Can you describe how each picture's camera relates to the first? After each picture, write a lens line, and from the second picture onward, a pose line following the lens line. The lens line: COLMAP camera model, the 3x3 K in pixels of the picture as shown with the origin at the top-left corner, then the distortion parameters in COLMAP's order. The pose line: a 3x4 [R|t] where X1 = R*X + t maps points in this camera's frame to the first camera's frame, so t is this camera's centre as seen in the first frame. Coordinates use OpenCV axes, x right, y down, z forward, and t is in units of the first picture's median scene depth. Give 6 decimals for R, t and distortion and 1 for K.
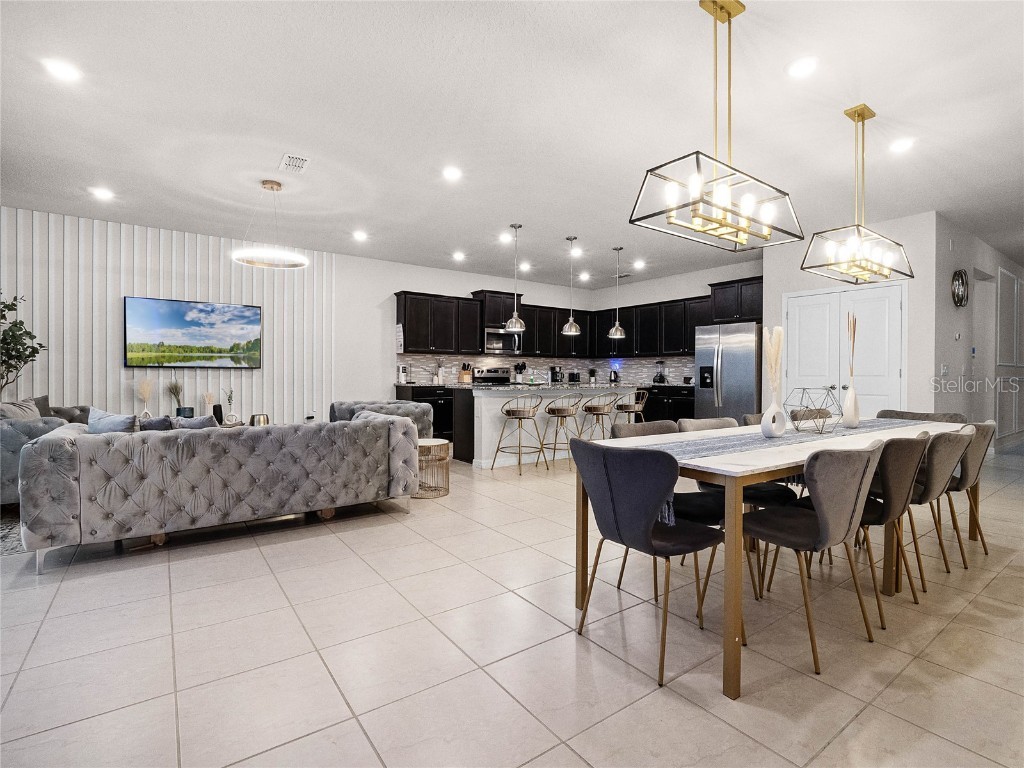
lens RADIAL K [[489.4, 0, 513.9], [0, 489.4, 380.3], [0, 0, 1]] dist [-0.001613, -0.000056]
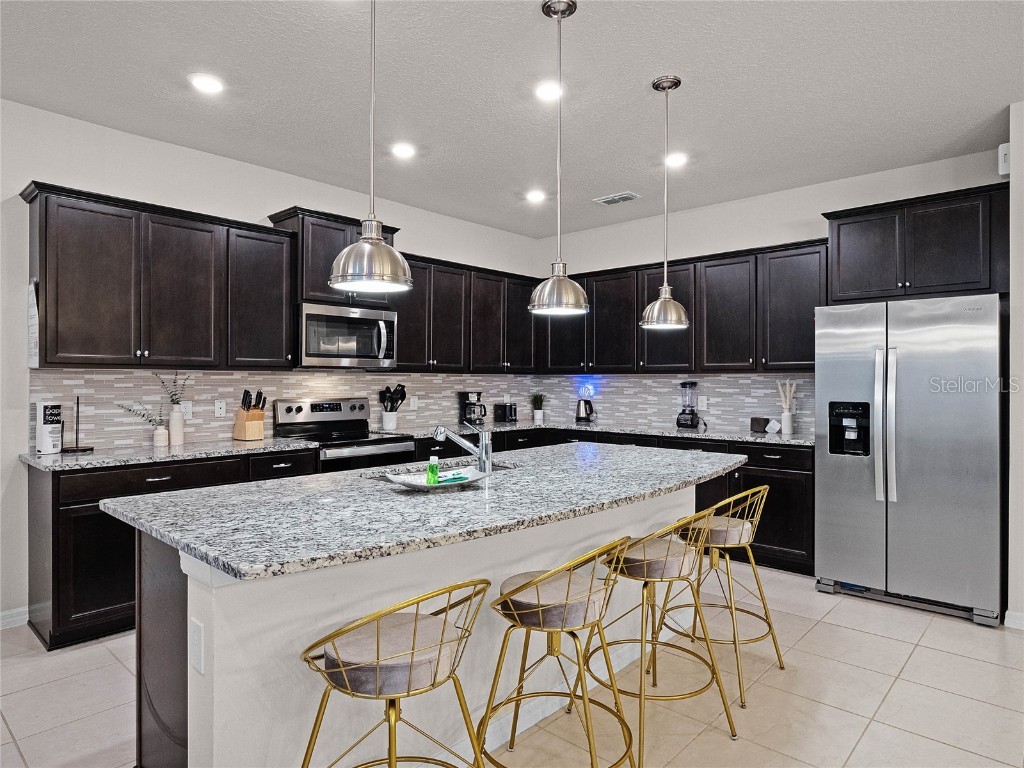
lens RADIAL K [[611.7, 0, 515.0], [0, 611.7, 381.9], [0, 0, 1]] dist [0.008521, 0.001133]
pose [[0.977853, -0.003800, 0.209260, 0.005905], [0.006183, 0.999923, -0.010732, -0.034693], [-0.209204, 0.011788, 0.977801, 0.459450]]
